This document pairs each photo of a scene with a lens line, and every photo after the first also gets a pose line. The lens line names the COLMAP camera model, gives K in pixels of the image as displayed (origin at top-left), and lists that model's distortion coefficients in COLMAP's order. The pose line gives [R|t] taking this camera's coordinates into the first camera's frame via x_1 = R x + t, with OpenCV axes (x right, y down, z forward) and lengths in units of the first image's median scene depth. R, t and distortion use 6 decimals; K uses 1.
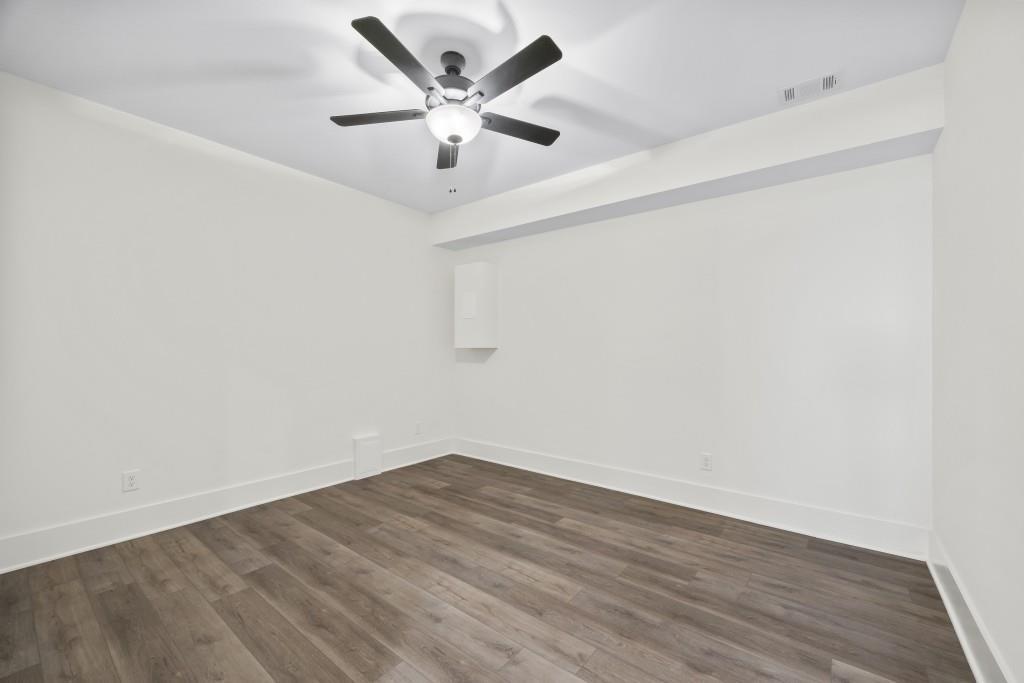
lens RADIAL K [[414.1, 0, 512.3], [0, 414.1, 346.0], [0, 0, 1]] dist [-0.001057, -0.000285]
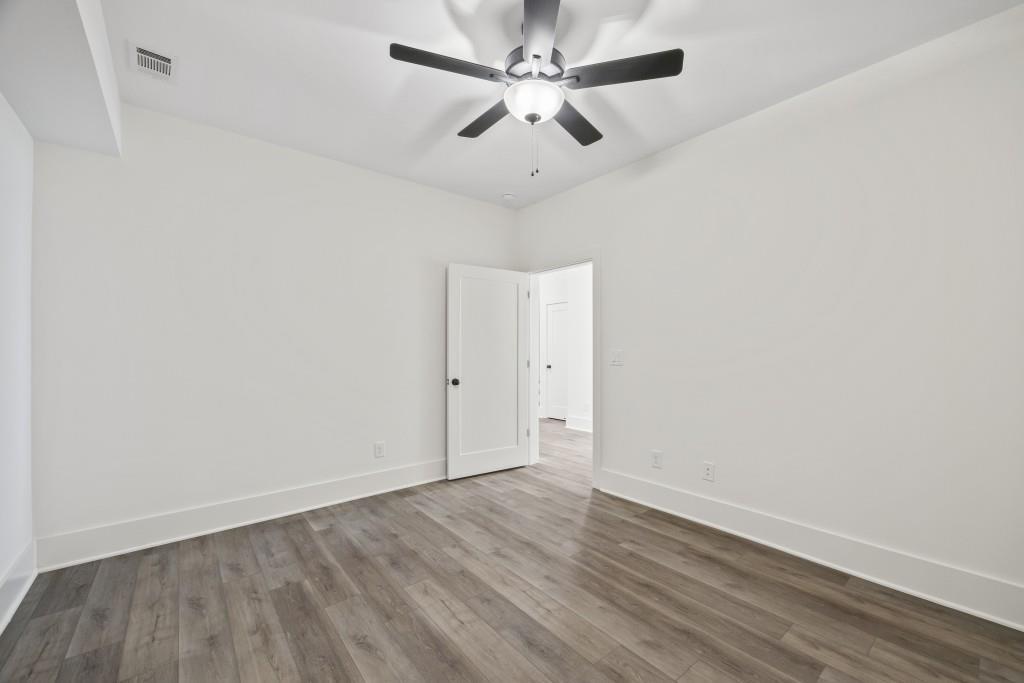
lens RADIAL K [[414.1, 0, 511.8], [0, 414.1, 345.4], [0, 0, 1]] dist [-0.001057, -0.000285]
pose [[-0.976360, 0.002411, 0.216137, -0.299906], [-0.002317, 0.999764, -0.021617, 0.019833], [-0.216138, -0.021607, -0.976124, 1.944826]]
